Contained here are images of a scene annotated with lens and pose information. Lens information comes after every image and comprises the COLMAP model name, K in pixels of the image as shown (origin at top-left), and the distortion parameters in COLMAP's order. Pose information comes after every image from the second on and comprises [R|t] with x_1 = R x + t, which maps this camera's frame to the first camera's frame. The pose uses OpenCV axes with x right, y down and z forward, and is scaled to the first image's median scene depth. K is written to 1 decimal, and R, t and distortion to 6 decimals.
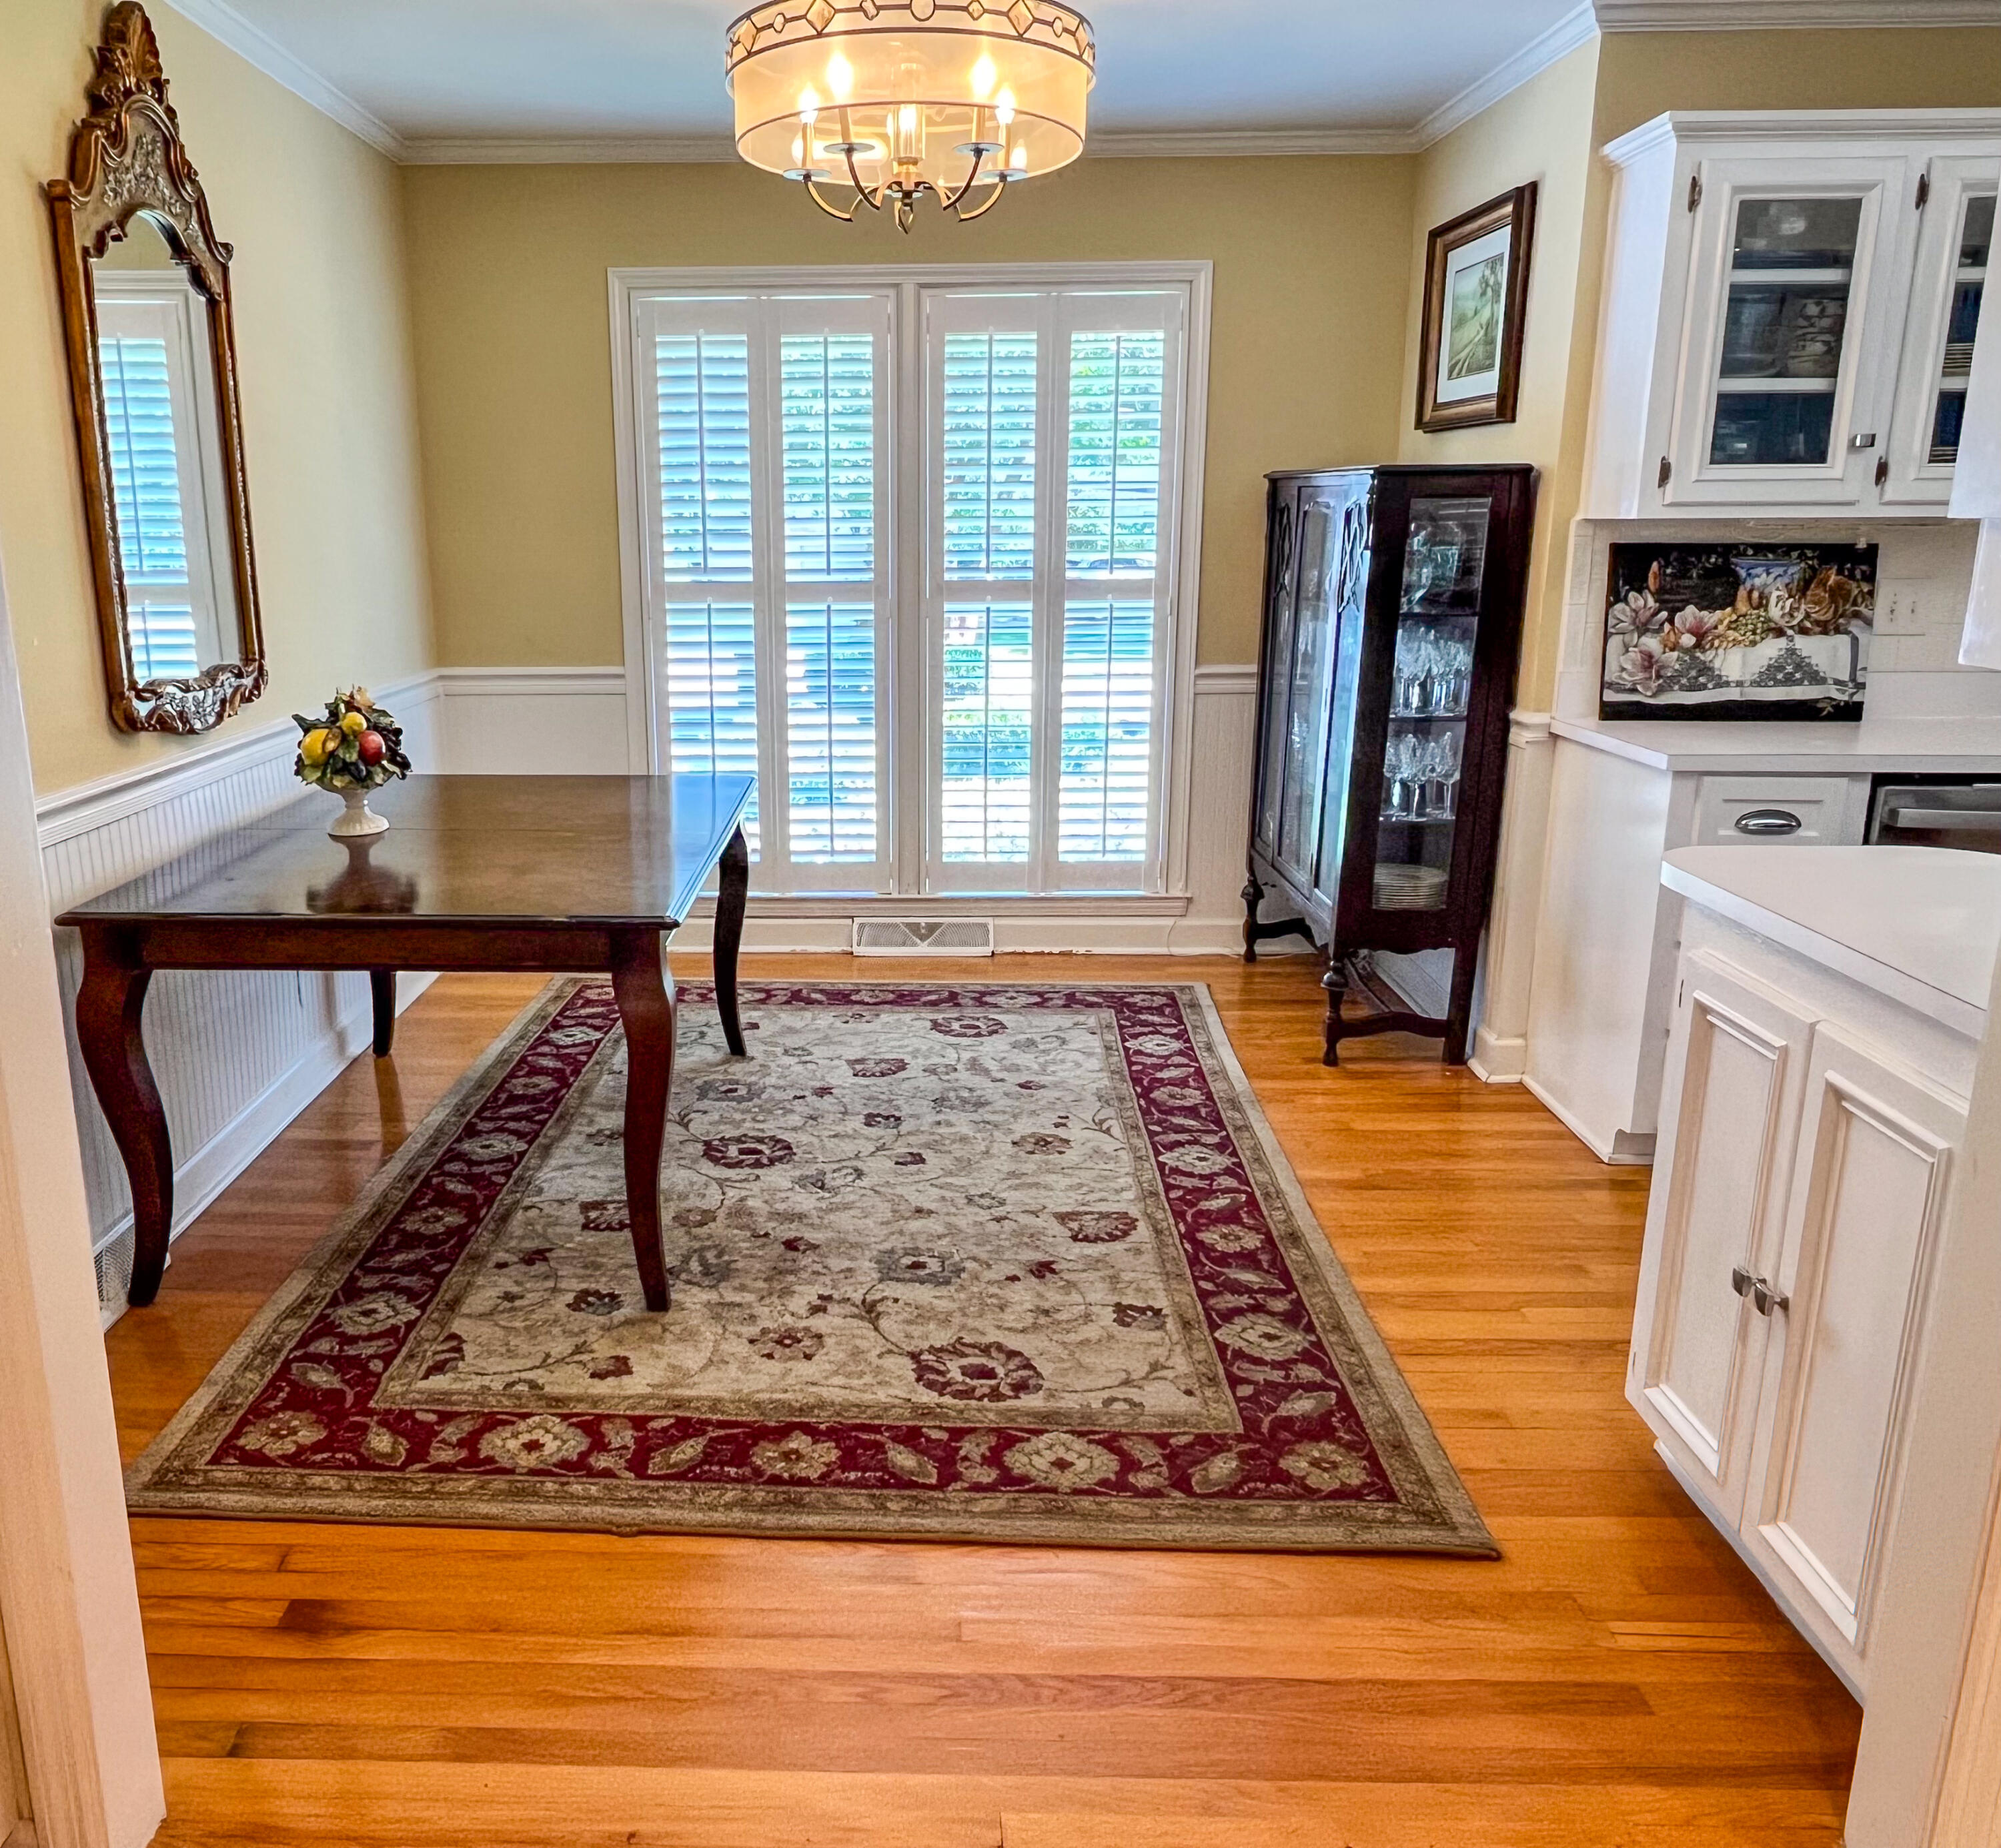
lens RADIAL K [[1621.6, 0, 842.0], [0, 1621.6, 935.5], [0, 0, 1]] dist [-0.002522, -0.002973]
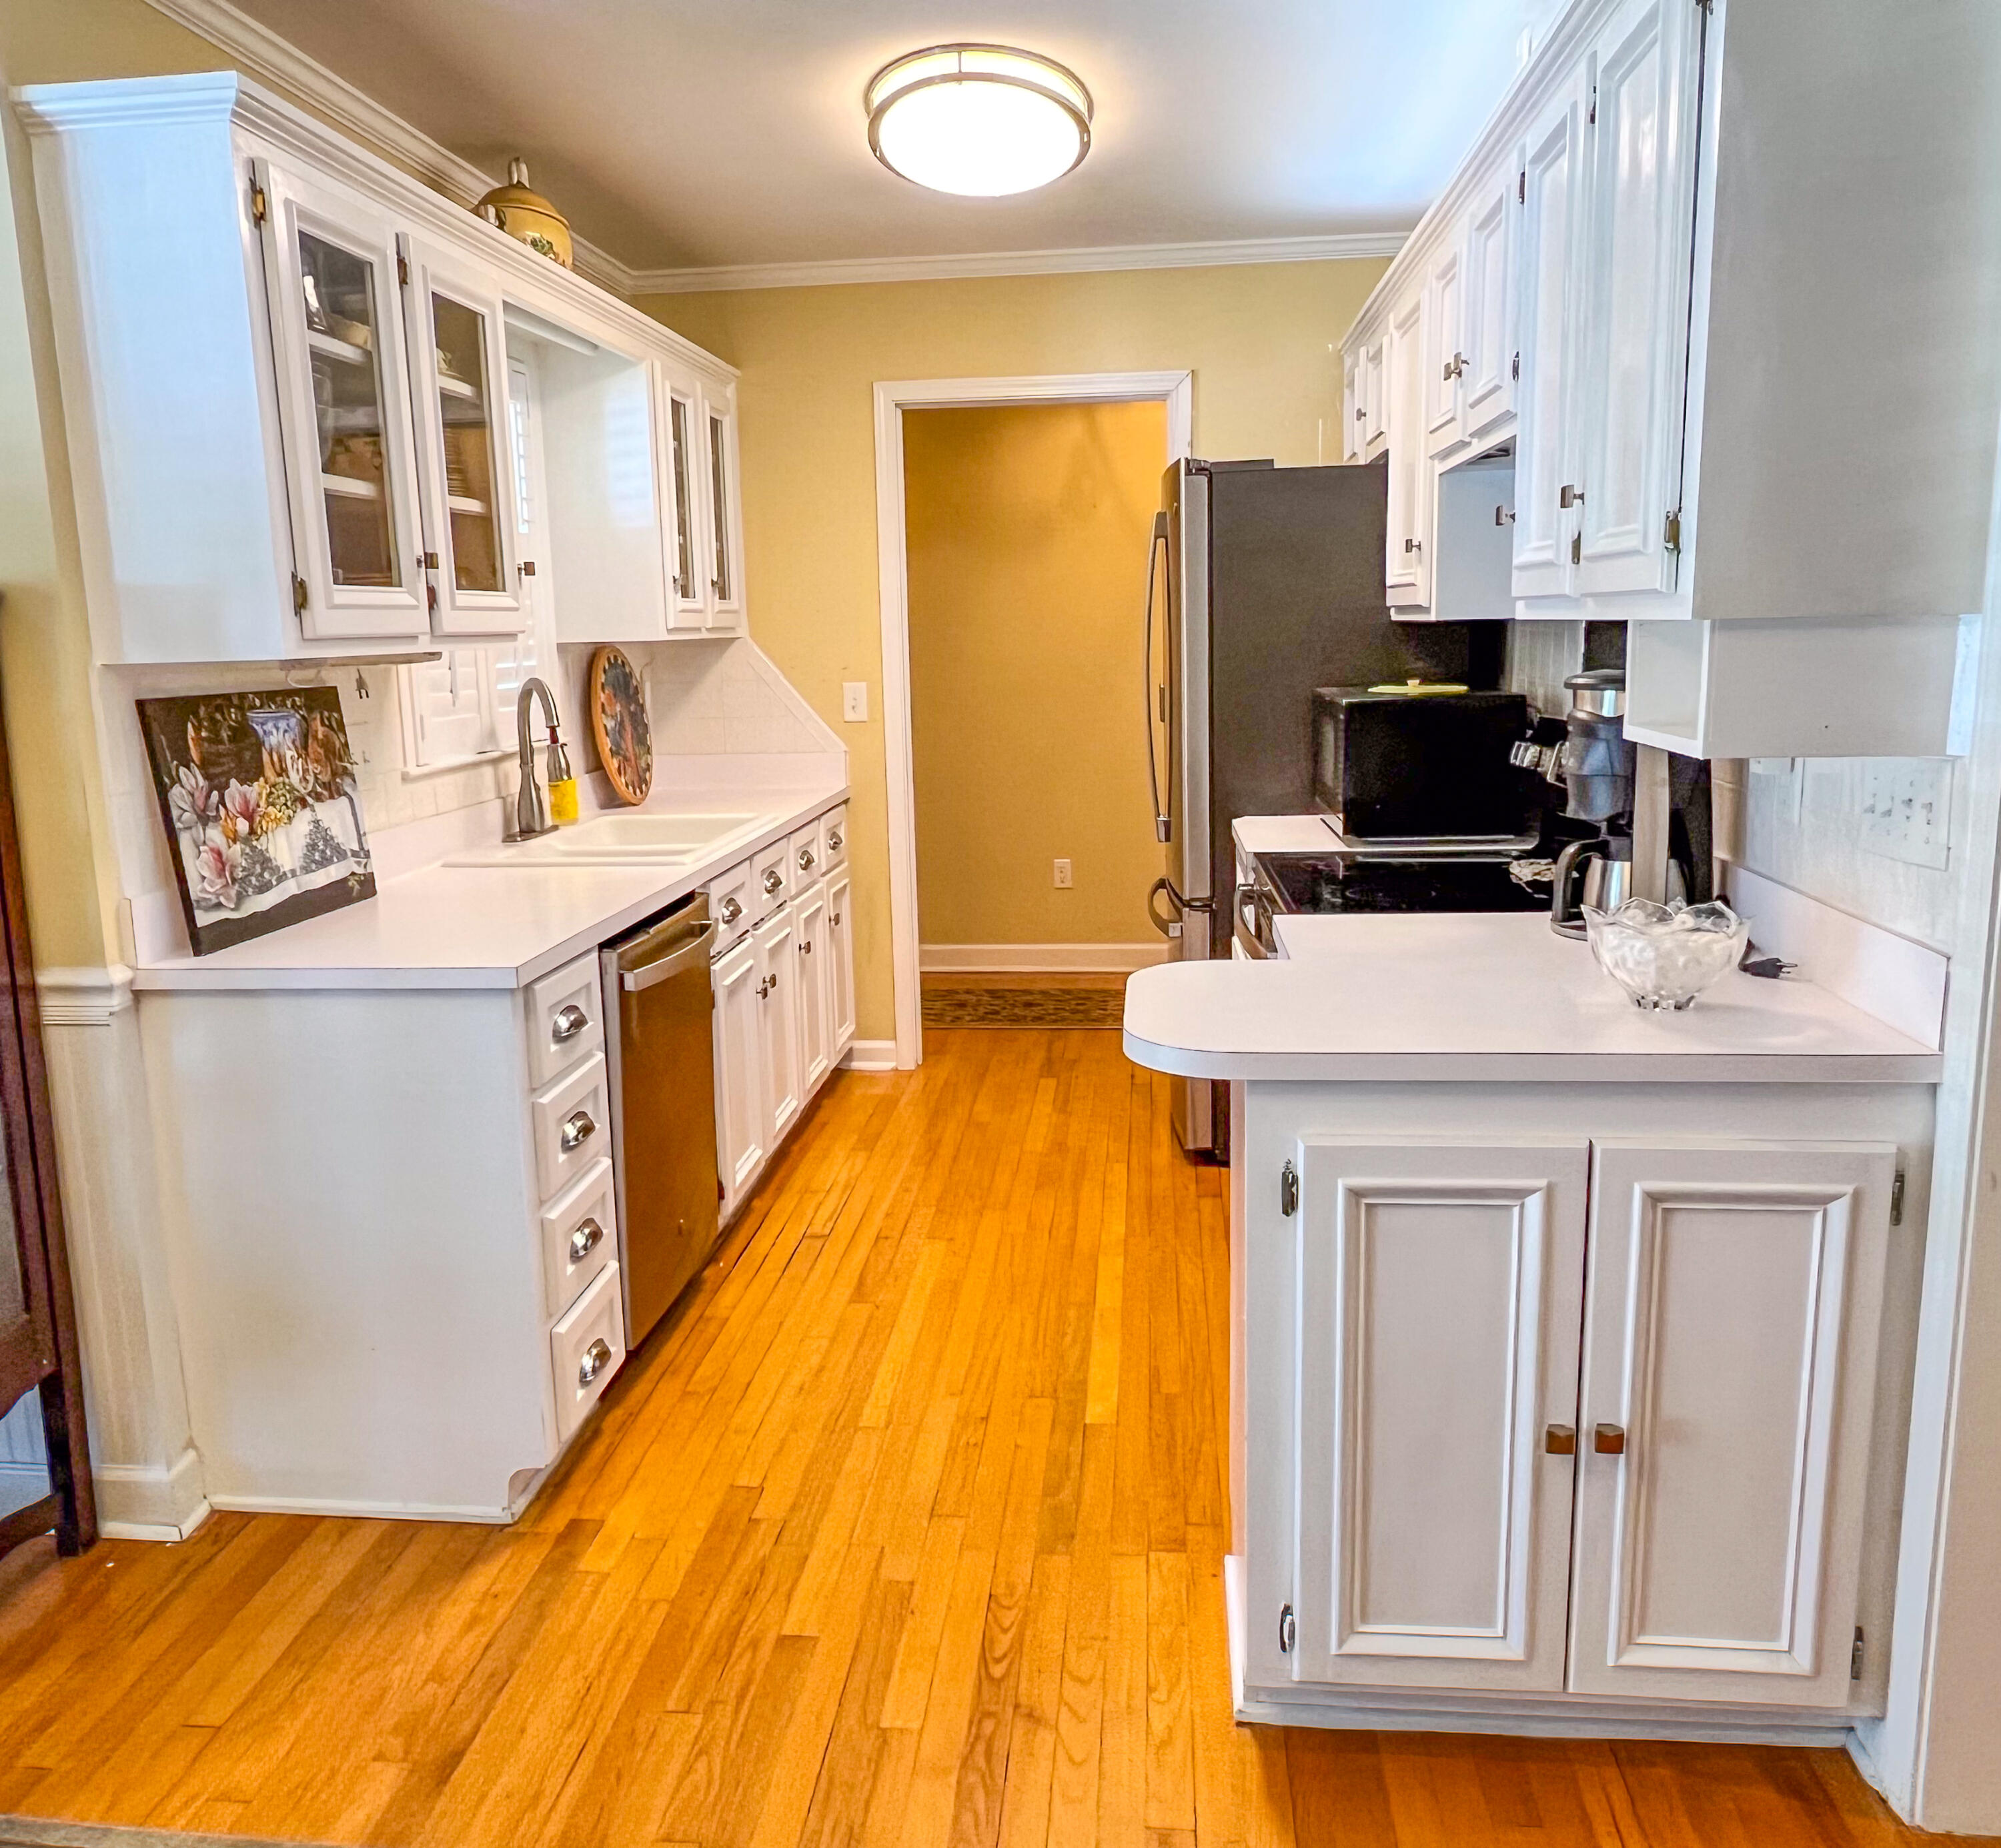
lens RADIAL K [[1621.3, 0, 976.1], [0, 1621.3, 932.2], [0, 0, 1]] dist [-0.002522, -0.002973]
pose [[0.074252, -0.182332, 0.980429, -0.170470], [0.273668, 0.949124, 0.155785, -0.161121], [-0.958954, 0.256745, 0.120373, 0.614943]]
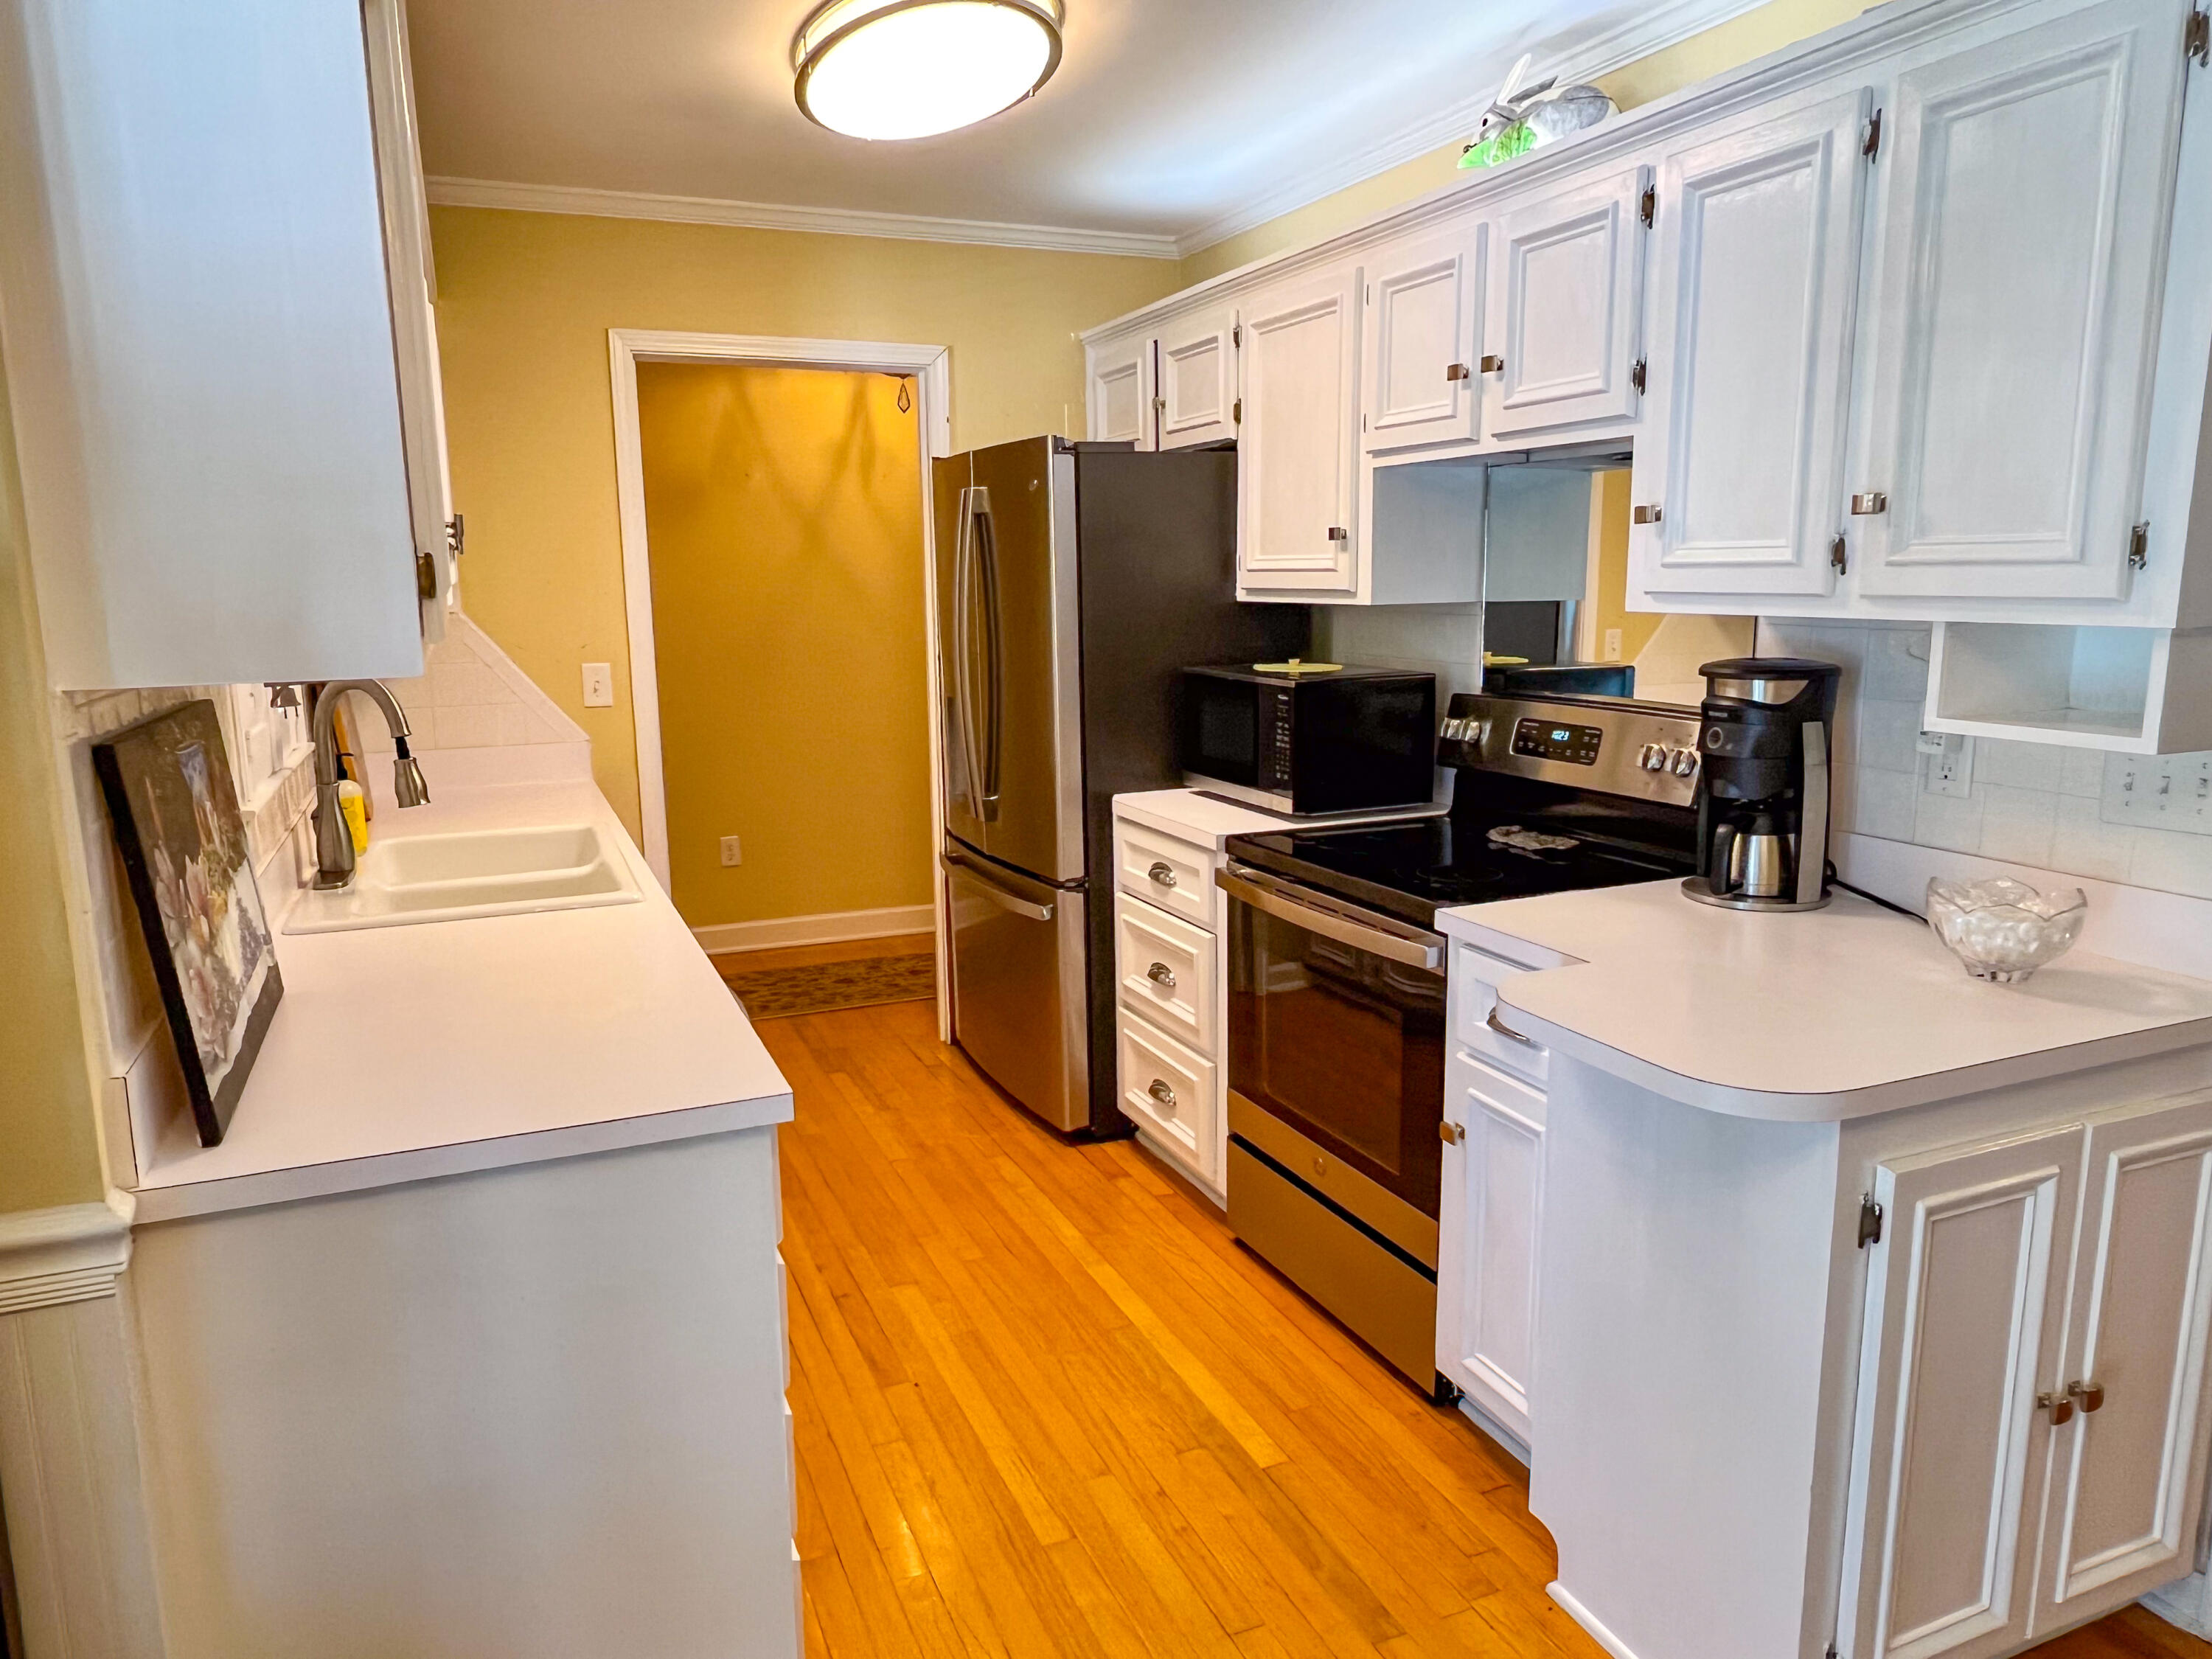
lens RADIAL K [[1460.0, 0, 1092.3], [0, 1460.0, 833.2], [0, 0, 1]] dist [0.005693, -0.005591]
pose [[-0.417853, -0.150874, 0.895900, 0.041627], [0.242625, 0.931768, 0.270076, -0.260376], [-0.875518, 0.330219, -0.352736, 0.919997]]
